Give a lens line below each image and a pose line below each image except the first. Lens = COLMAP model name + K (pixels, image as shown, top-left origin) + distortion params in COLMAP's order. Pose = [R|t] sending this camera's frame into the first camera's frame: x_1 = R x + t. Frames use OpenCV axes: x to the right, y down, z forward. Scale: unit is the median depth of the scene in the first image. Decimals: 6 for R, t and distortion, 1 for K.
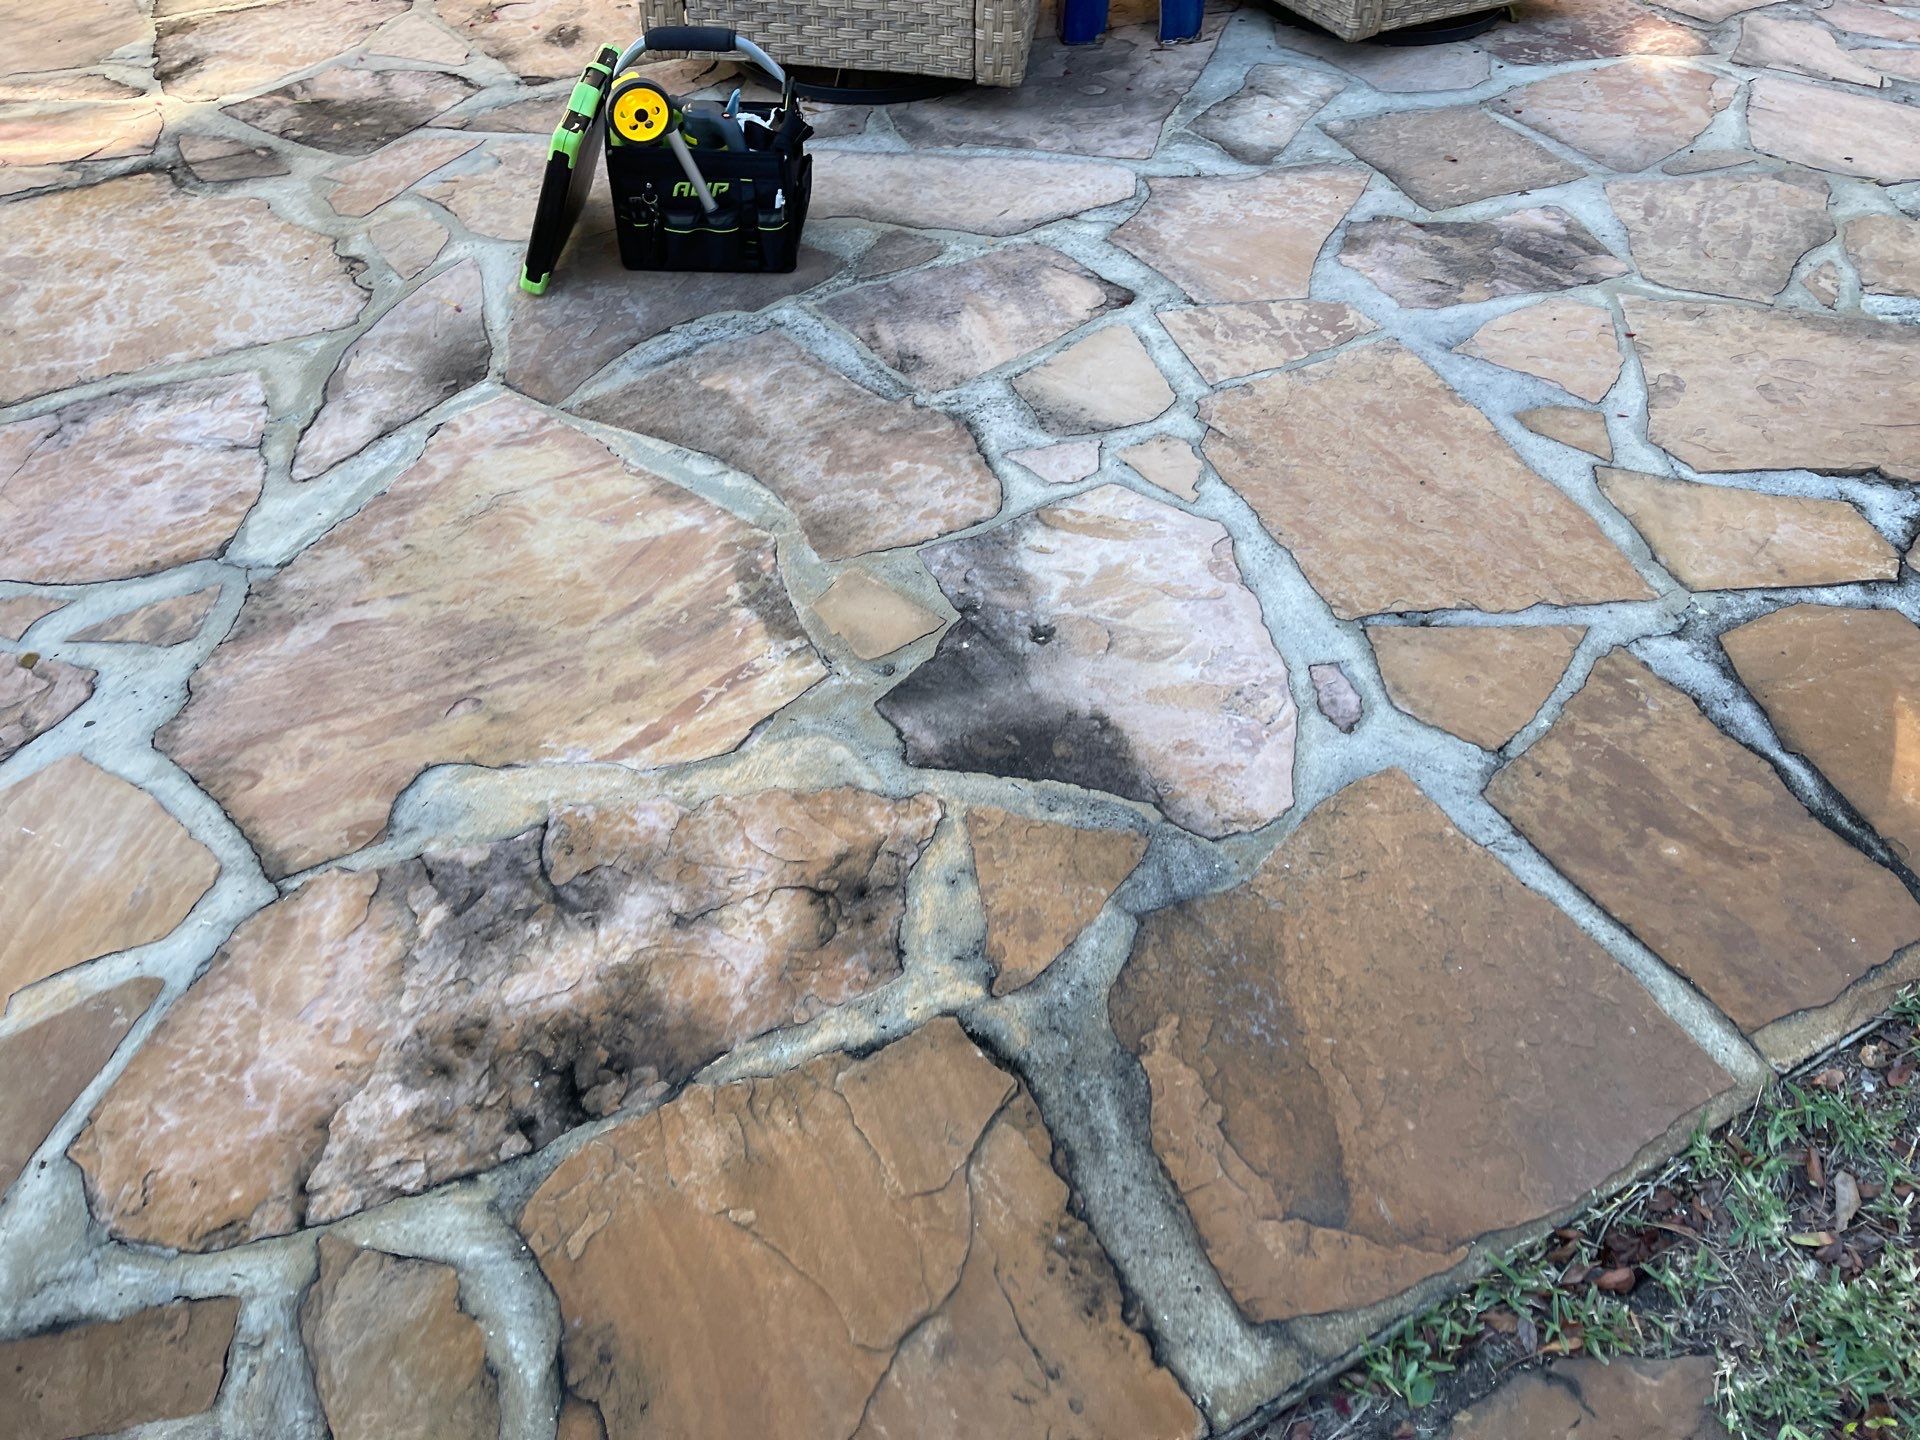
lens RADIAL K [[1422.5, 0, 960.0], [0, 1422.5, 720.0], [0, 0, 1]] dist [0.071599, -0.100127]
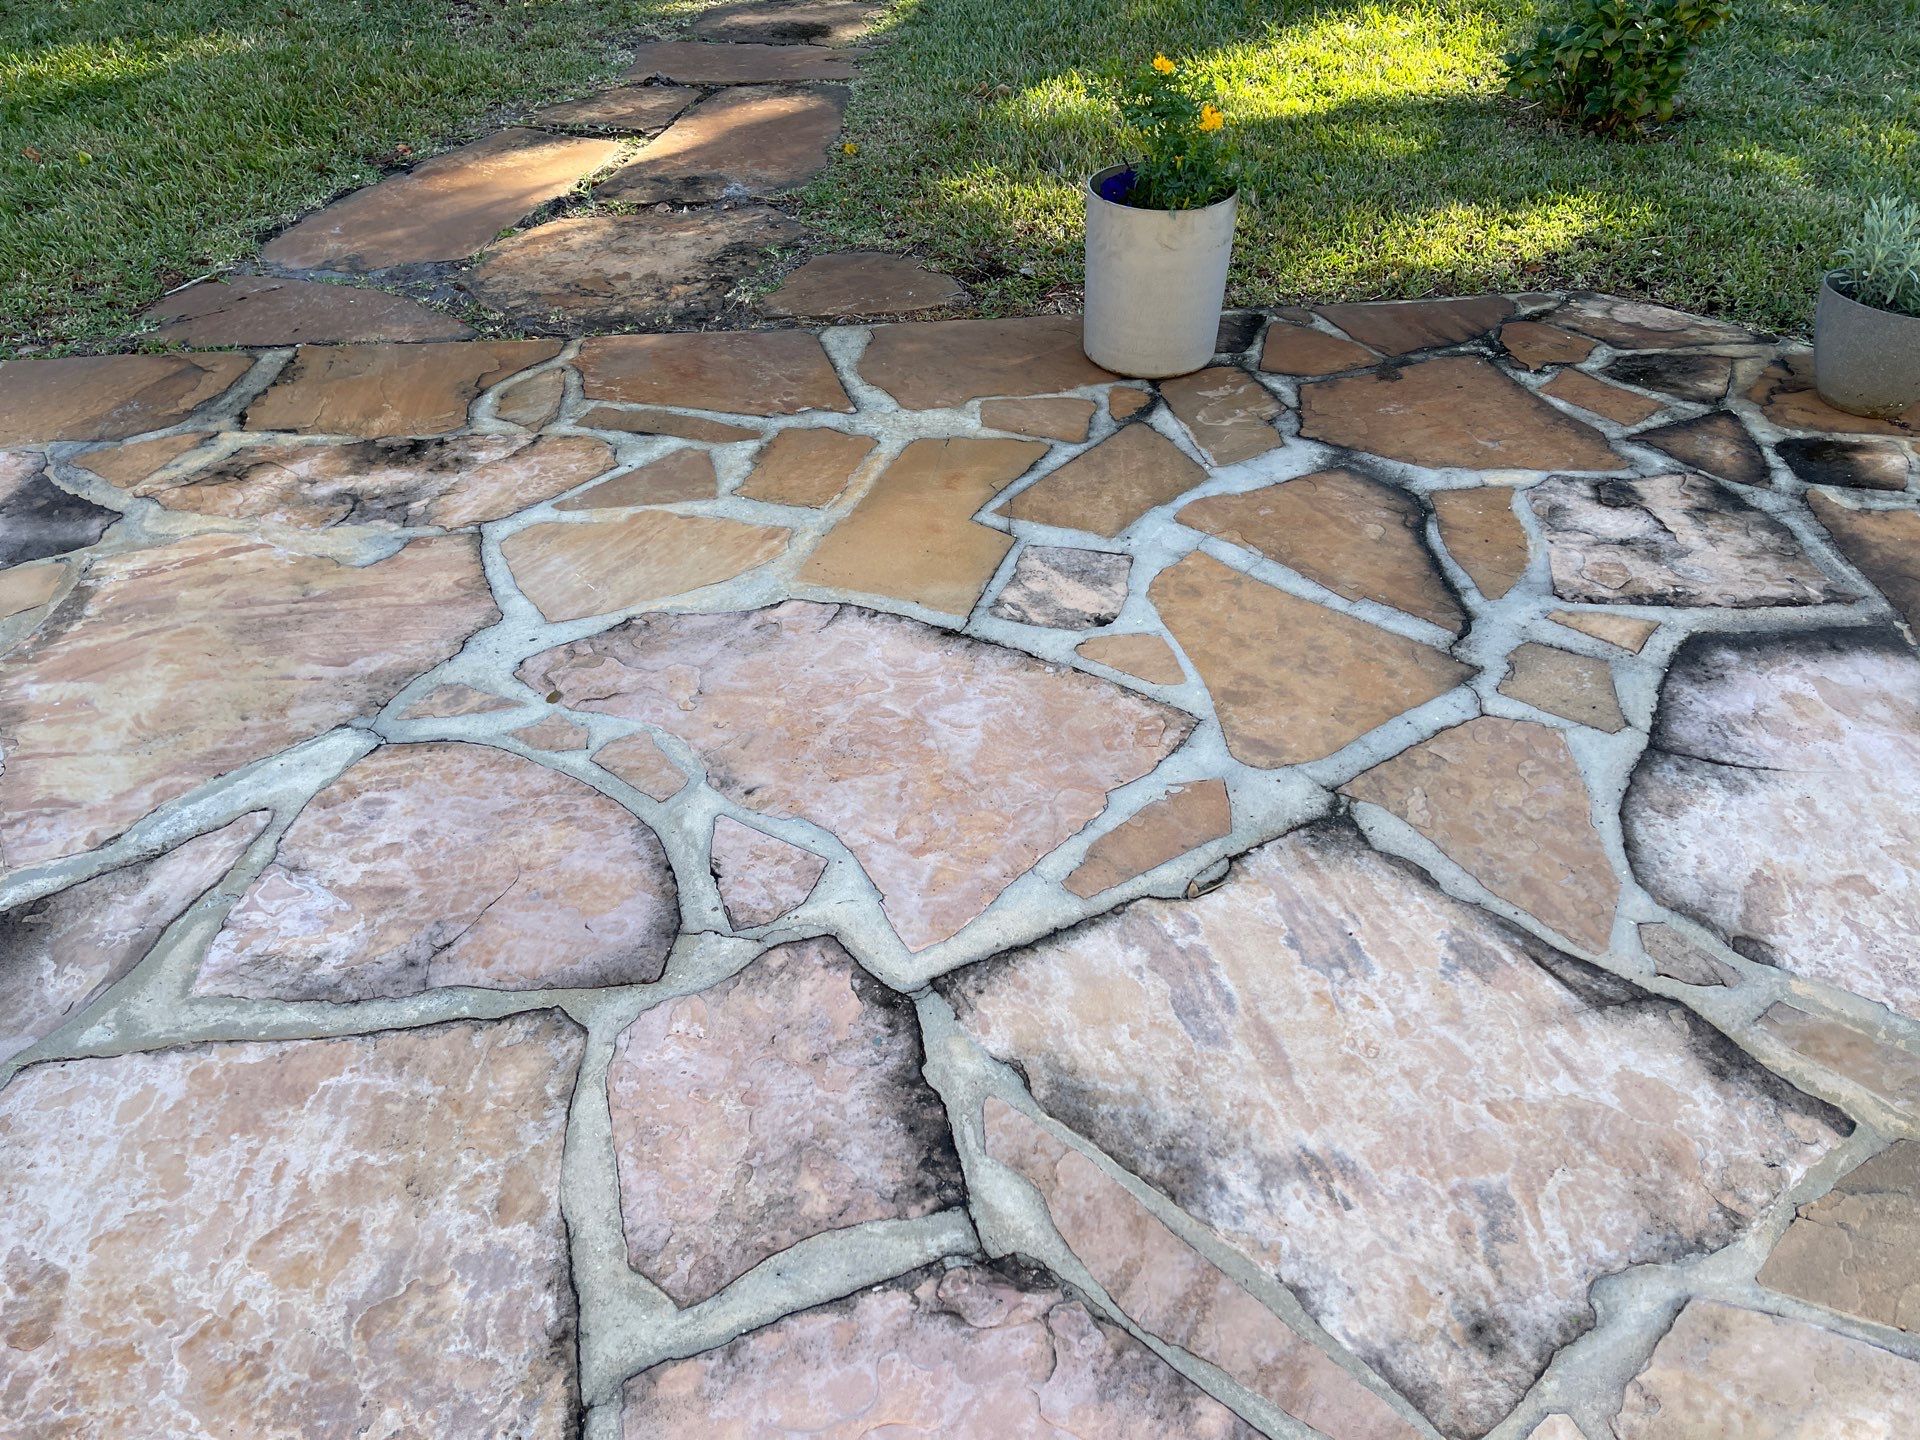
lens RADIAL K [[1422.5, 0, 960.0], [0, 1422.5, 720.0], [0, 0, 1]] dist [0.071599, -0.100127]
pose [[-0.914035, -0.267754, 0.304709, -1.462389], [0.275426, 0.141809, 0.950805, -1.224903], [-0.297792, 0.952994, -0.055872, 1.051650]]
